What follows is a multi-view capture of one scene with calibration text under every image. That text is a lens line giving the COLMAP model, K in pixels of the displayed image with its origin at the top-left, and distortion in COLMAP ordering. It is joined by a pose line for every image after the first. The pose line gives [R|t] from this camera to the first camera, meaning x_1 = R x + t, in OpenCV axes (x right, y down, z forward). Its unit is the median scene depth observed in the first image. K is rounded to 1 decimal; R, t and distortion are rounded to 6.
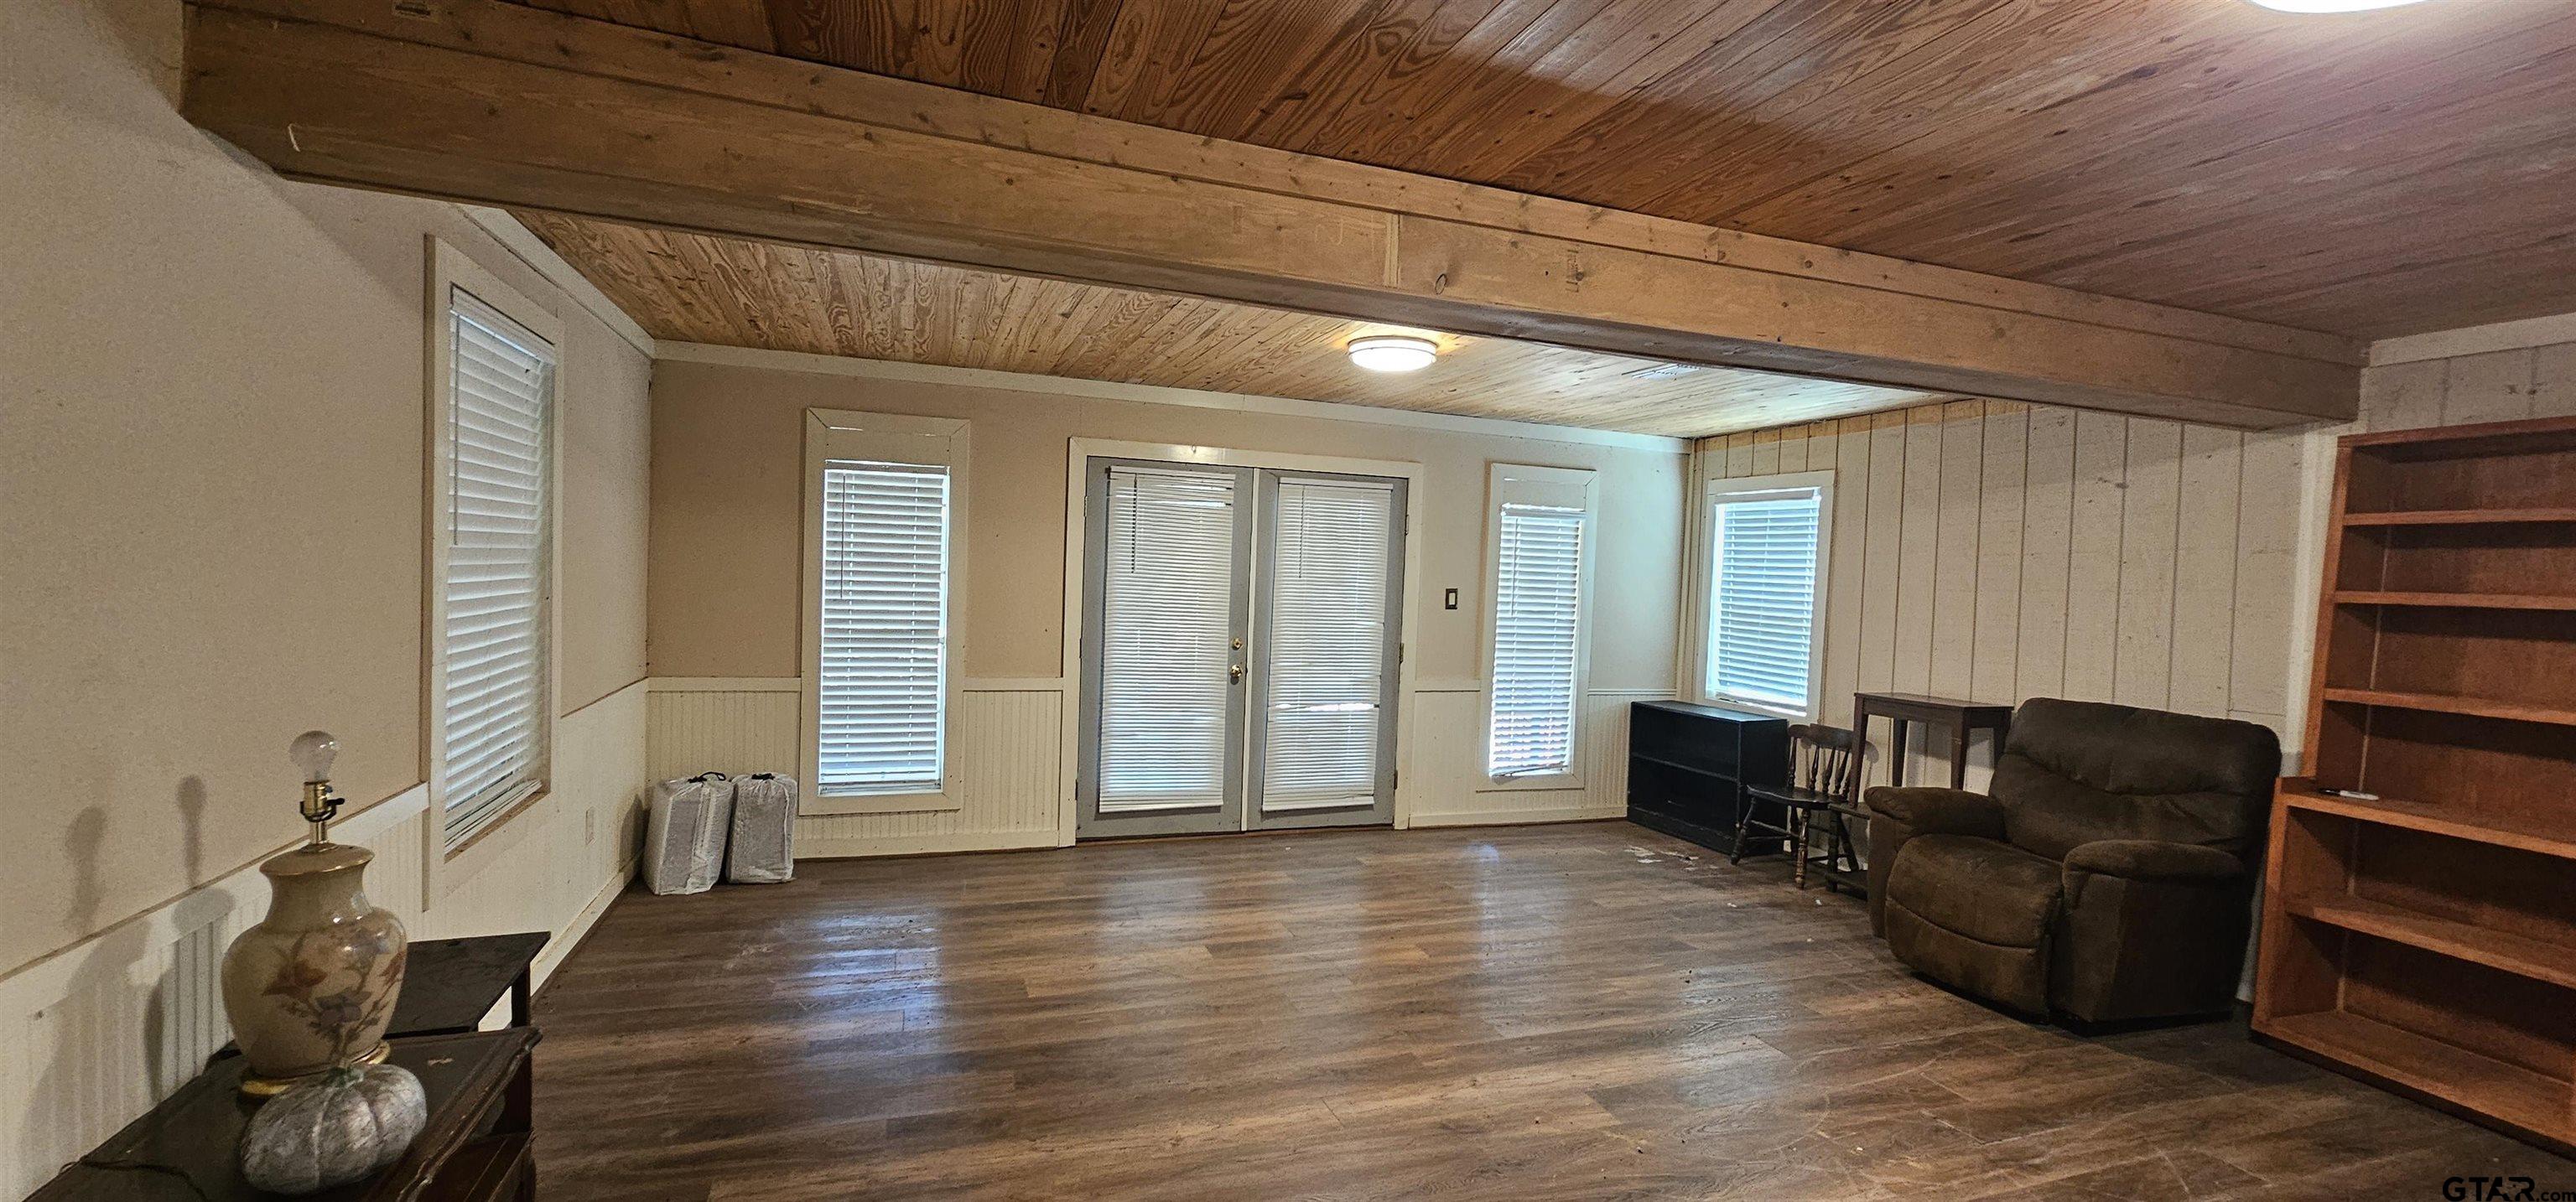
lens RADIAL K [[1054.4, 0, 1279.9], [0, 1054.4, 613.4], [0, 0, 1]] dist [0.001078, -0.002034]
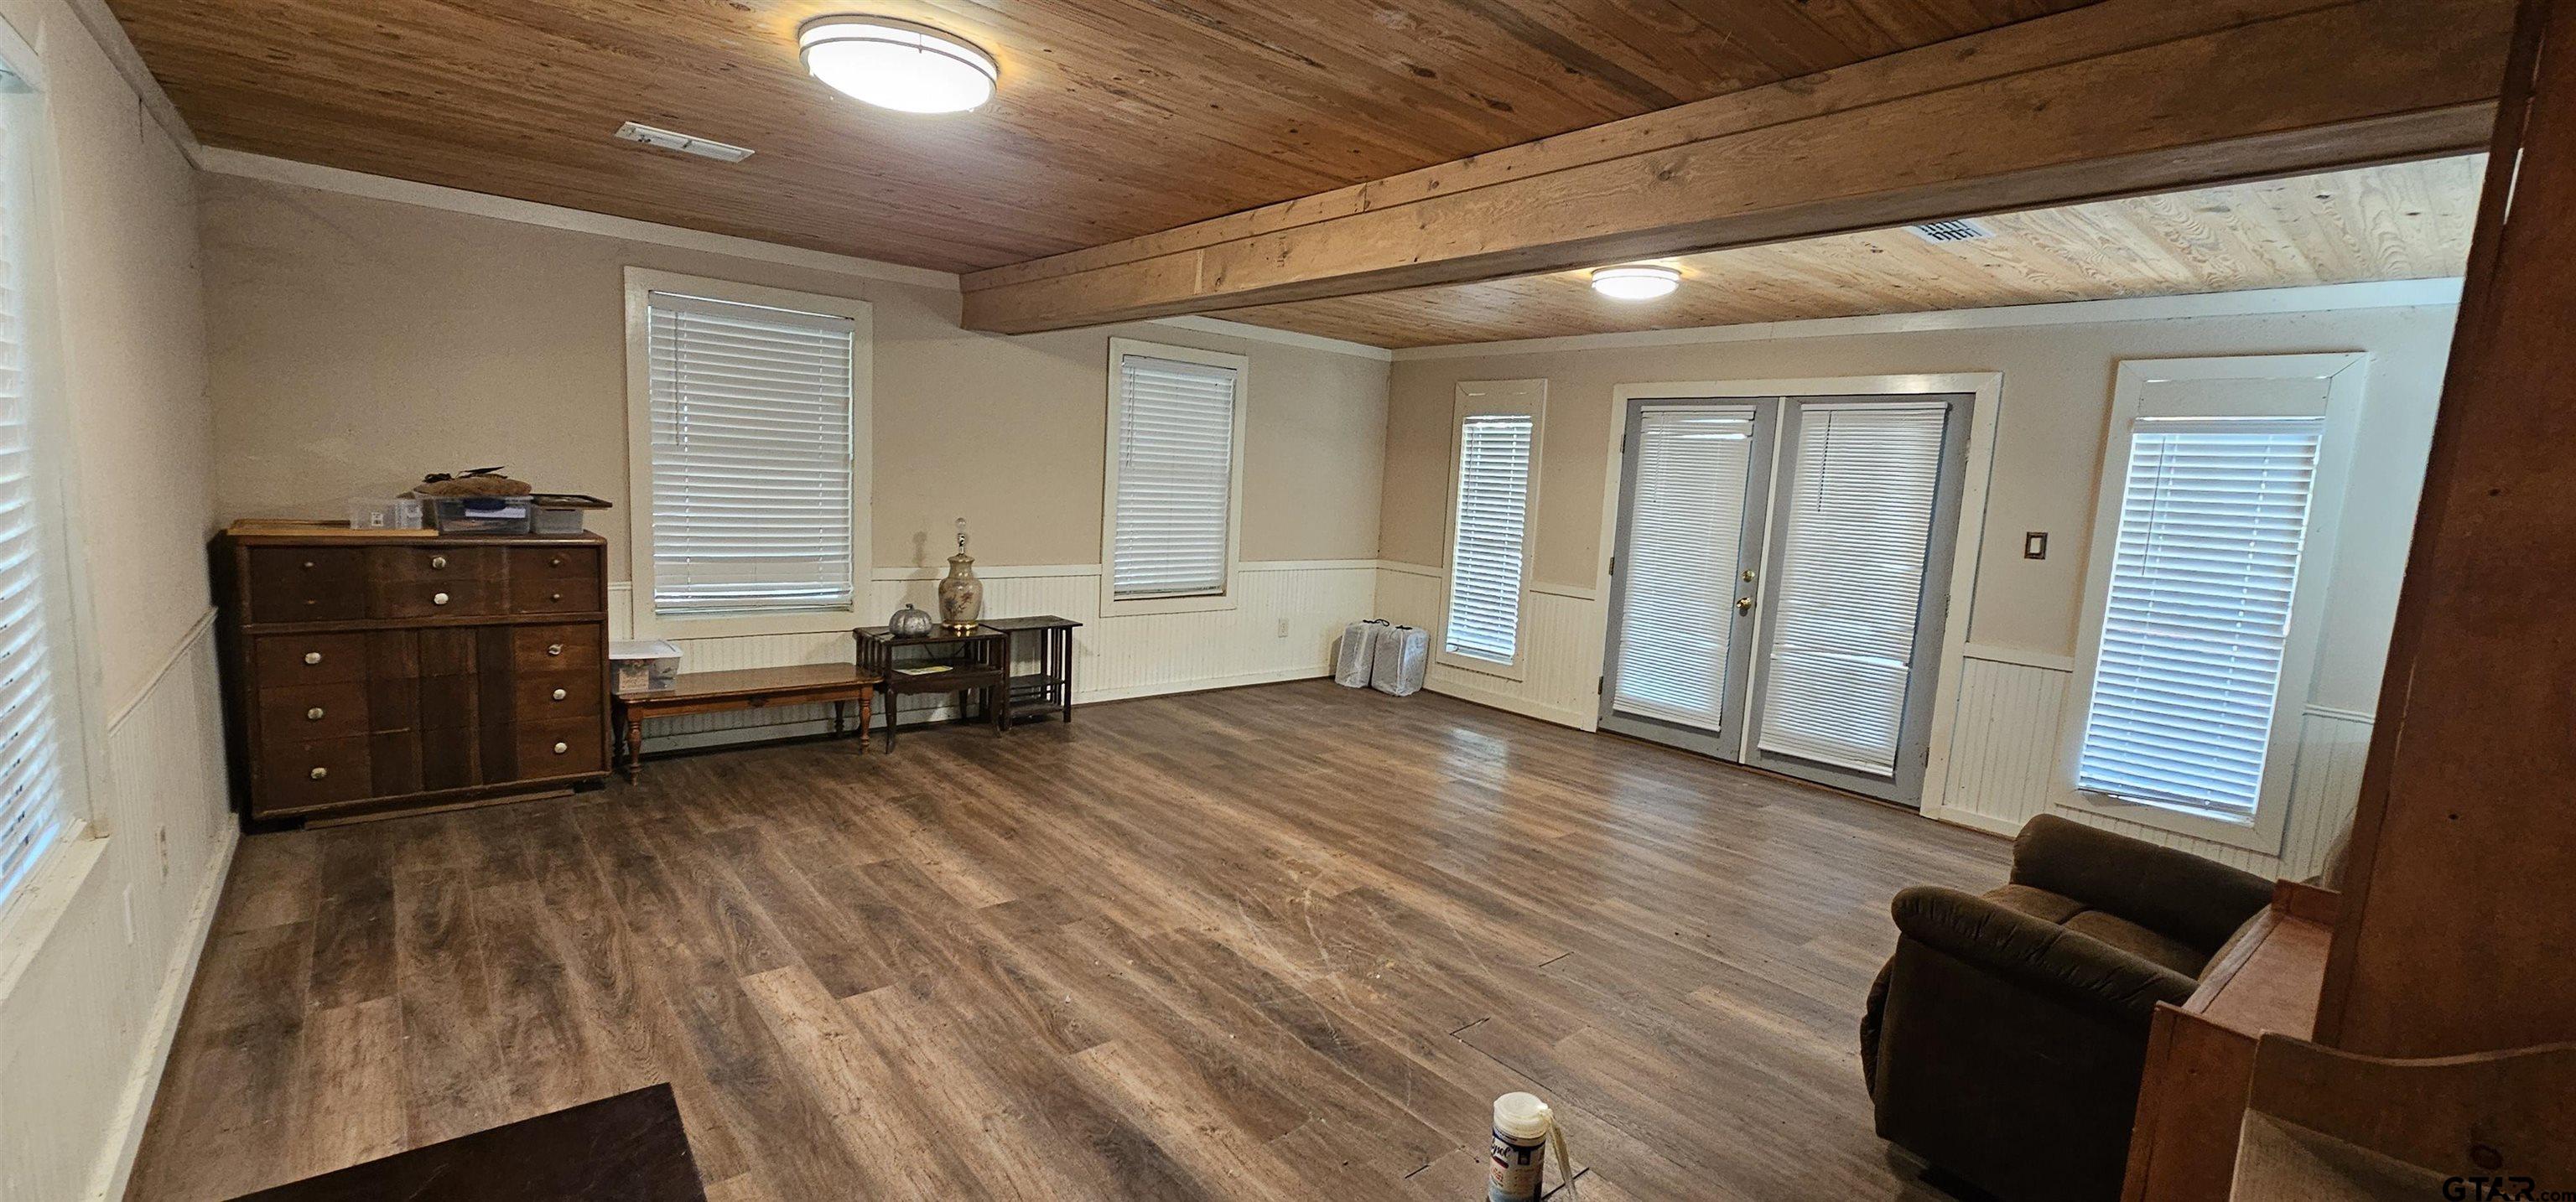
lens RADIAL K [[1054.4, 0, 1288.9], [0, 1054.4, 600.1], [0, 0, 1]] dist [0.001078, -0.002034]
pose [[0.365243, 0.093399, -0.926215, 0.780619], [-0.080979, 0.994370, 0.068338, 0.020010], [0.927383, 0.050044, 0.370750, 0.243034]]
